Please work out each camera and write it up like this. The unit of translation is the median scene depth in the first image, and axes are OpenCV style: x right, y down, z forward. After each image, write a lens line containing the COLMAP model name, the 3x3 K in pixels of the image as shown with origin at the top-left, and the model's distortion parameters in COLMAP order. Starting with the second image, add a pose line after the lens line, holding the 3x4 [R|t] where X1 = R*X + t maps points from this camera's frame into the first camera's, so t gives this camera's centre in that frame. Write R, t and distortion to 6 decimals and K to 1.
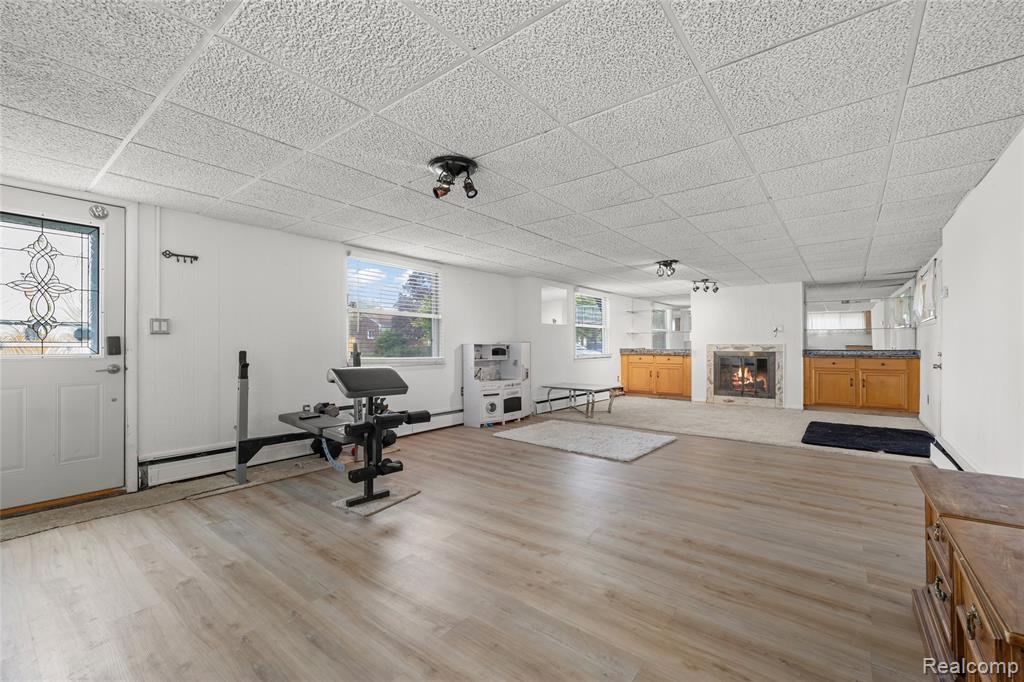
lens RADIAL K [[430.1, 0, 512.6], [0, 430.1, 341.8], [0, 0, 1]] dist [-0.000029, -0.000258]
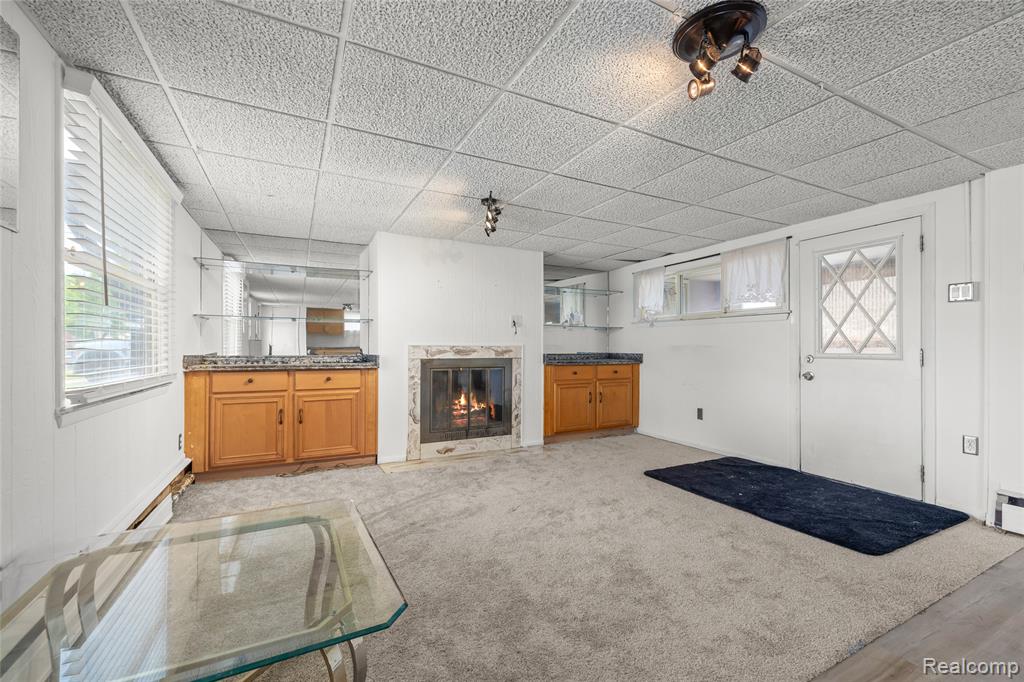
lens RADIAL K [[430.1, 0, 515.9], [0, 430.1, 347.1], [0, 0, 1]] dist [-0.000029, -0.000258]
pose [[0.421648, 0.005307, 0.906744, 0.054129], [-0.008217, 0.999964, -0.002031, 0.008895], [-0.906722, -0.006594, 0.421677, 0.739496]]
